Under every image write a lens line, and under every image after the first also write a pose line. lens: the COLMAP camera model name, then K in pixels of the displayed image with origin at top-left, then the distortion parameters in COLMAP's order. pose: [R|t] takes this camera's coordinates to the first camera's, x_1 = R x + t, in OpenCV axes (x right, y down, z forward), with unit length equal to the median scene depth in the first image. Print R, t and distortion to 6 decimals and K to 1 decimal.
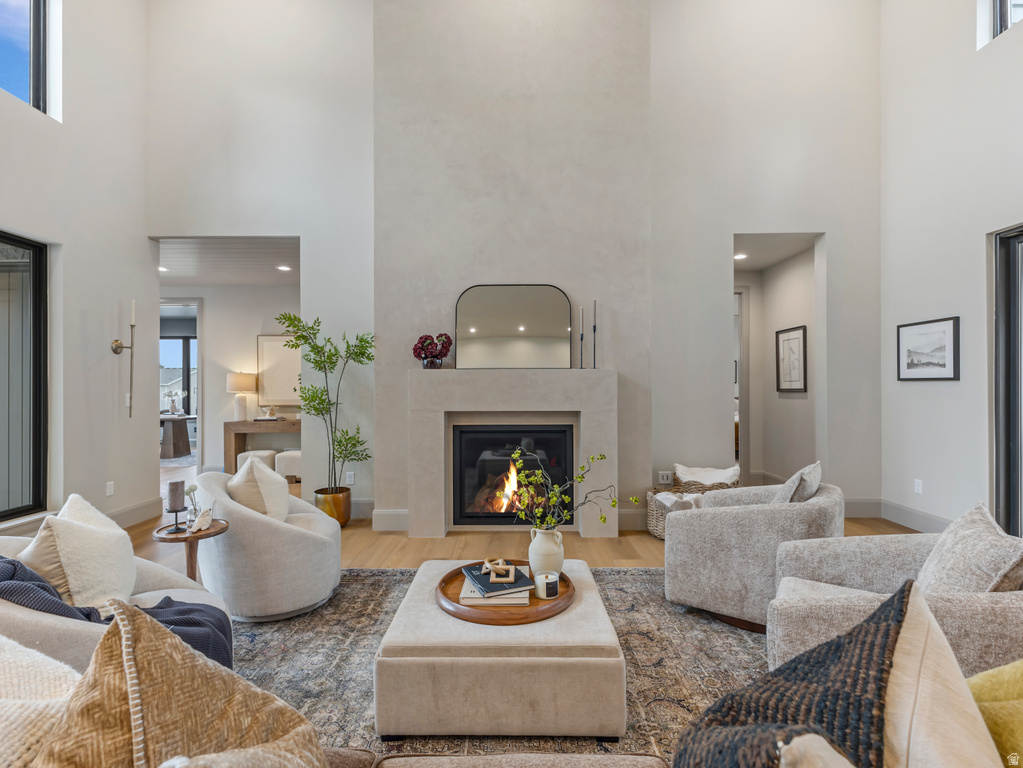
lens RADIAL K [[498.8, 0, 511.4], [0, 498.8, 384.5], [0, 0, 1]] dist [0.012981, -0.006313]
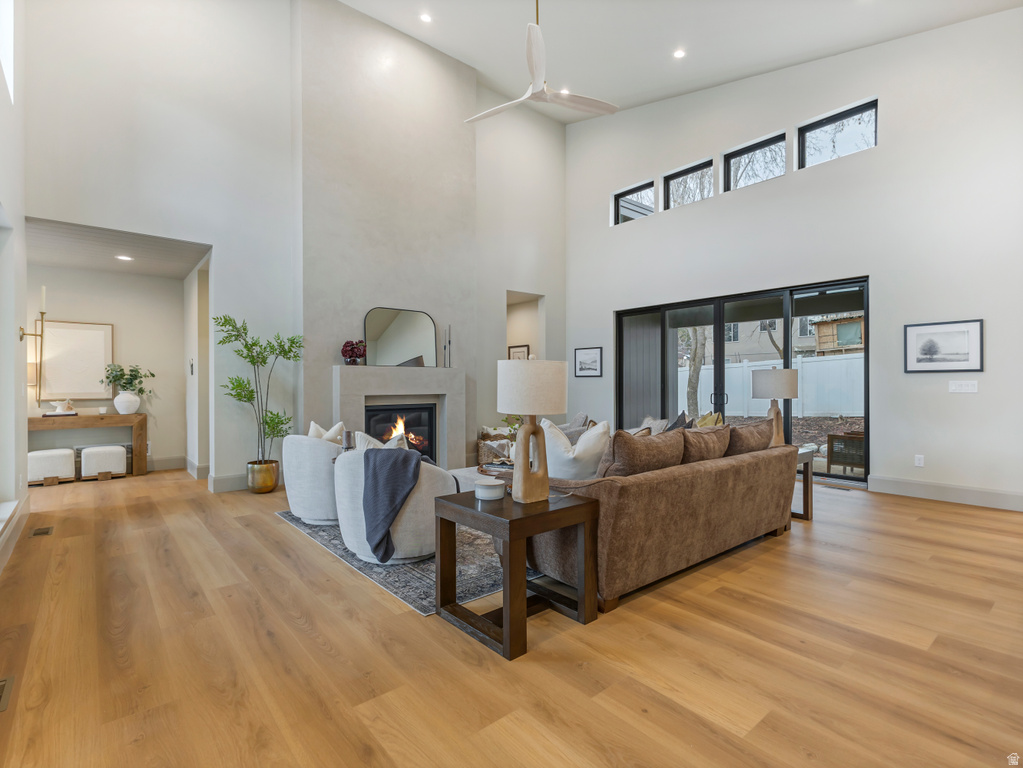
lens RADIAL K [[498.8, 0, 513.8], [0, 498.8, 382.6], [0, 0, 1]] dist [0.012981, -0.006313]
pose [[0.761272, 0.001969, 0.648430, -0.694810], [-0.002035, 0.999998, -0.000648, 0.016630], [-0.648430, -0.000826, 0.761274, -0.337139]]
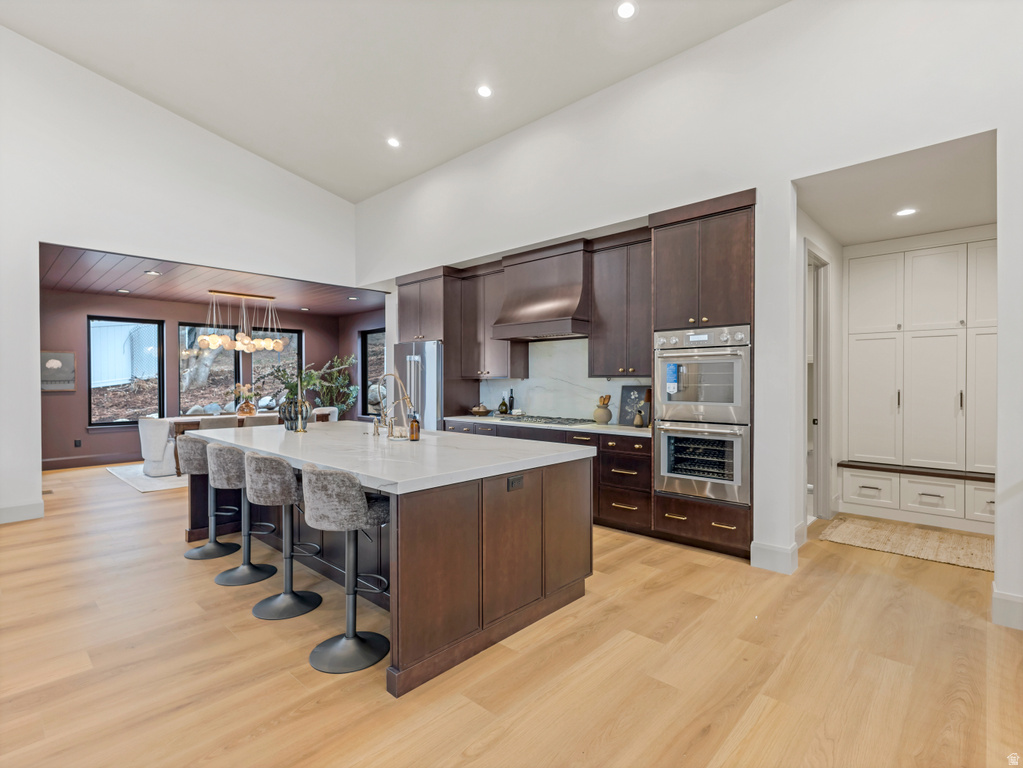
lens RADIAL K [[498.8, 0, 510.9], [0, 498.8, 382.7], [0, 0, 1]] dist [0.012981, -0.006313]
pose [[-0.731030, 0.002237, 0.682342, -0.773488], [0.003423, 0.999994, 0.000389, -0.042793], [-0.682337, 0.002620, -0.731033, 0.031936]]
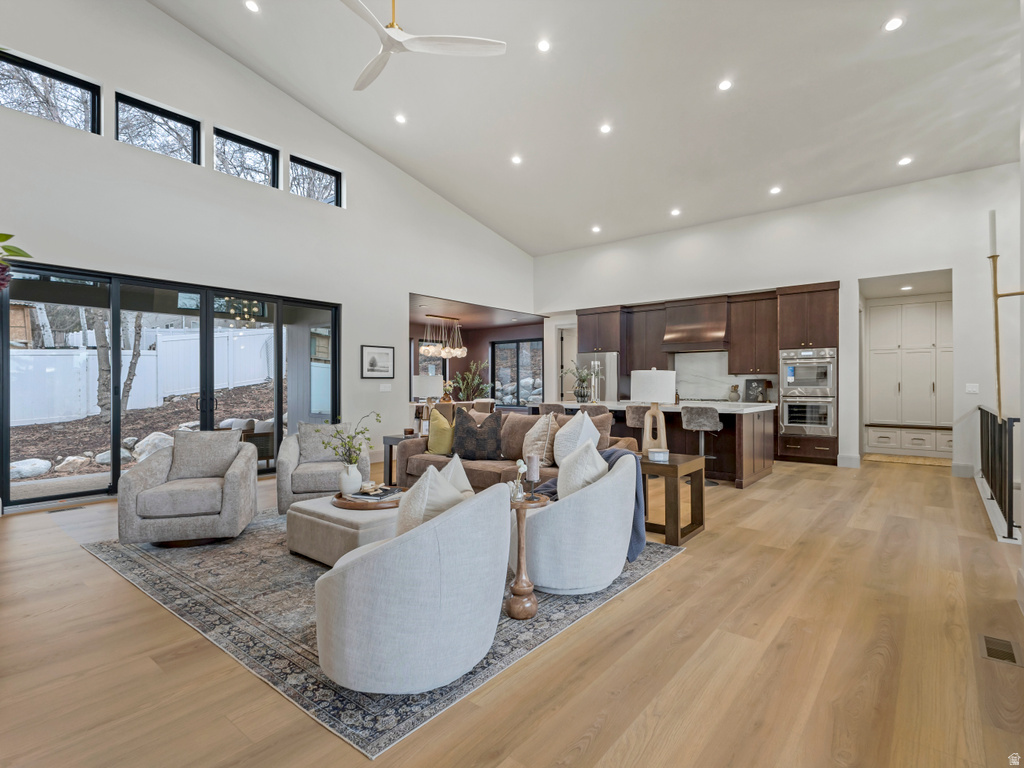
lens RADIAL K [[499.2, 0, 514.8], [0, 499.2, 381.5], [0, 0, 1]] dist [0.012981, -0.006313]
pose [[-0.767693, 0.007910, 0.640769, -0.724229], [0.001266, 0.999941, -0.010827, 0.023485], [-0.640816, -0.007501, -0.767658, 2.017127]]
